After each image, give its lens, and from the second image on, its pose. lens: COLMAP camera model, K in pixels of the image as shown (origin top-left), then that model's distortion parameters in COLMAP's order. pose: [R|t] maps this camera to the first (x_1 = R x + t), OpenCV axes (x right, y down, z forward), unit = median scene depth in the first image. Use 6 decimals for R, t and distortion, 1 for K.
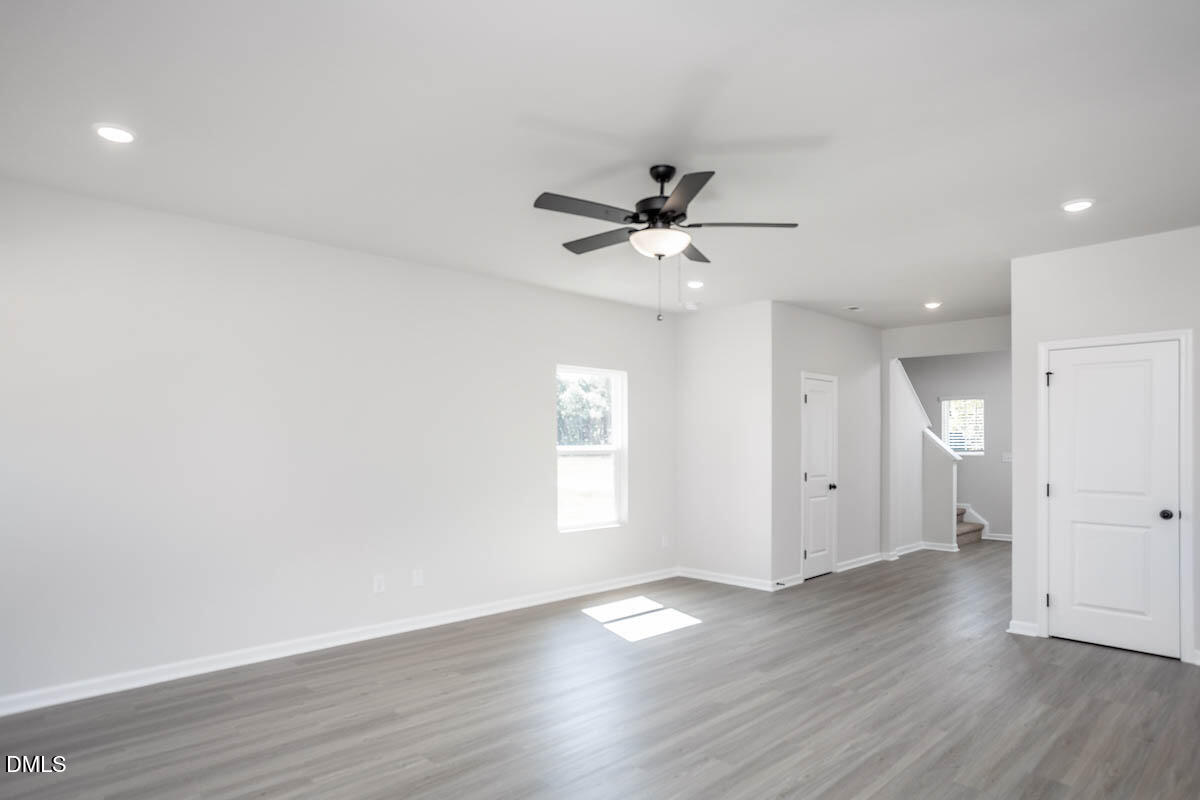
lens RADIAL K [[710.5, 0, 602.7], [0, 710.5, 426.3], [0, 0, 1]] dist [-0.006668, -0.000650]
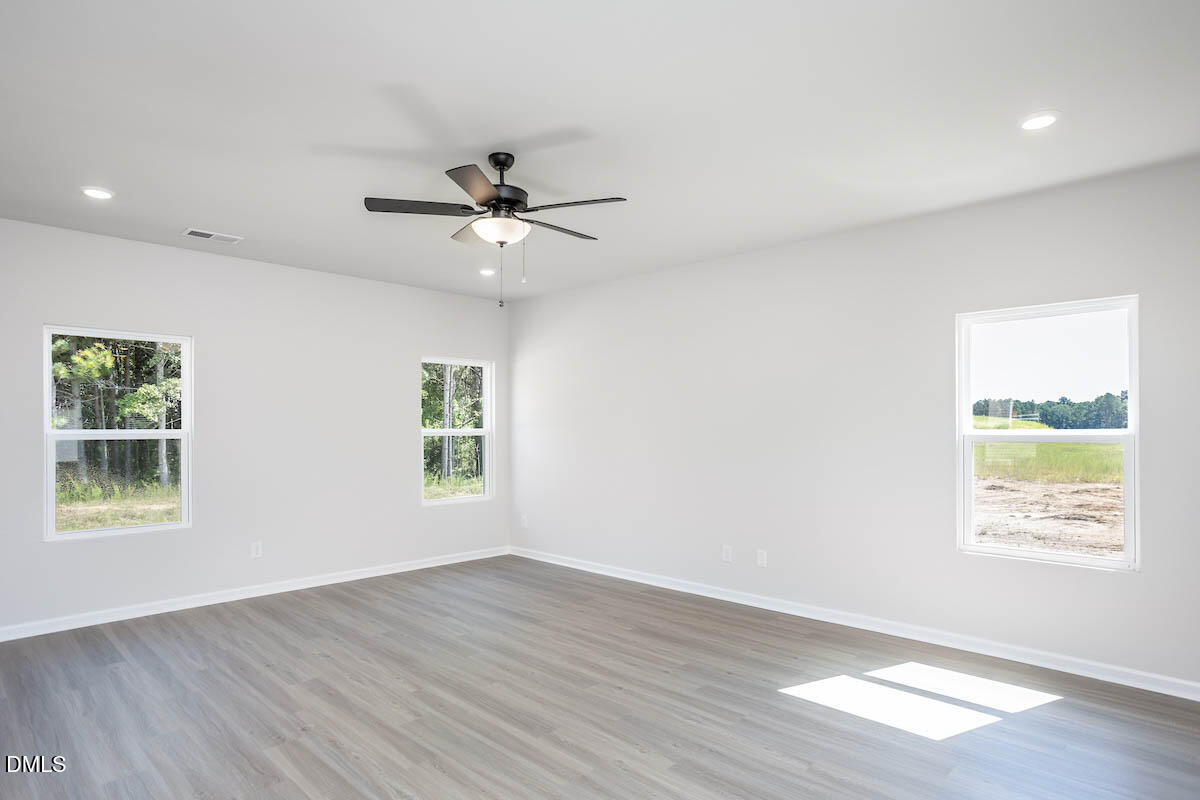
lens RADIAL K [[670.3, 0, 603.4], [0, 670.3, 419.3], [0, 0, 1]] dist [-0.018523, 0.000530]
pose [[0.009336, -0.013375, -0.999867, 1.034537], [0.026180, 0.999571, -0.013127, 0.029008], [0.999614, -0.026054, 0.009682, 1.126367]]
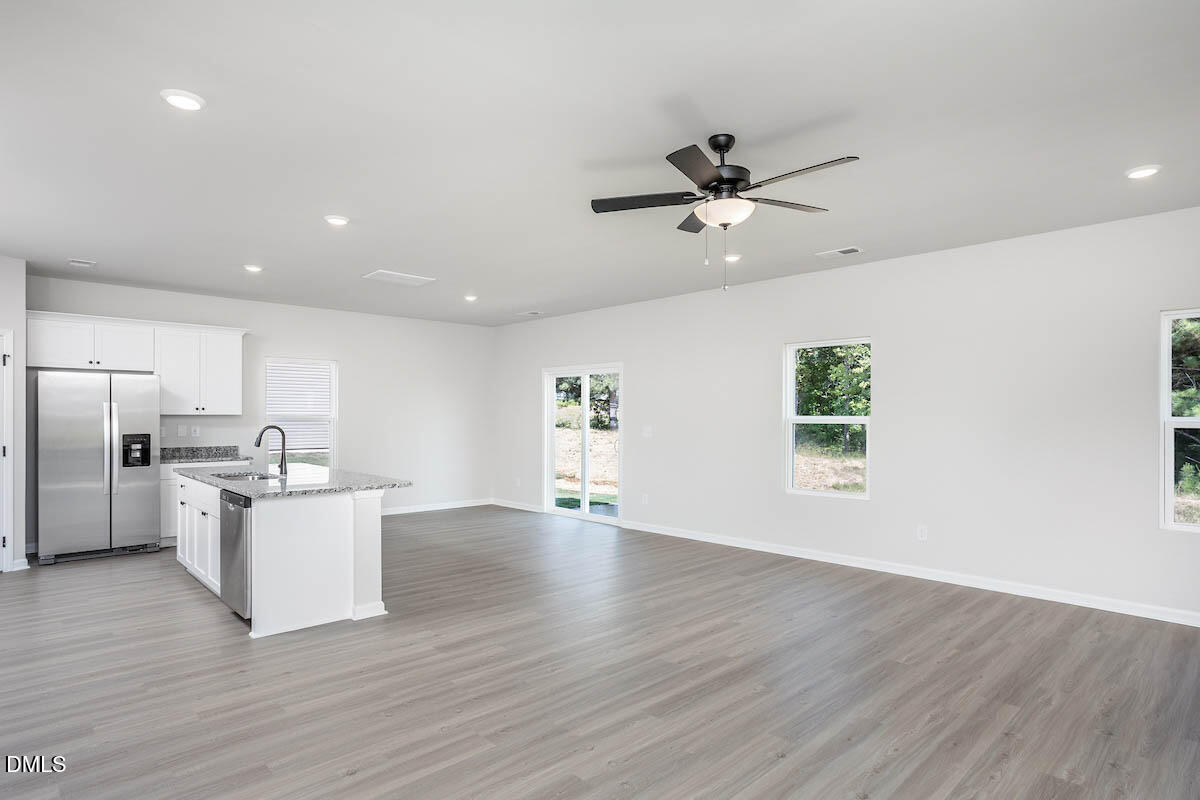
lens RADIAL K [[638.2, 0, 586.7], [0, 638.2, 417.2], [0, 0, 1]] dist [-0.001519, 0.018810]
pose [[-0.999245, -0.001748, 0.038801, 0.233655], [-0.002621, 0.999744, -0.022458, 0.049143], [-0.038751, -0.022542, -0.998995, 1.886644]]
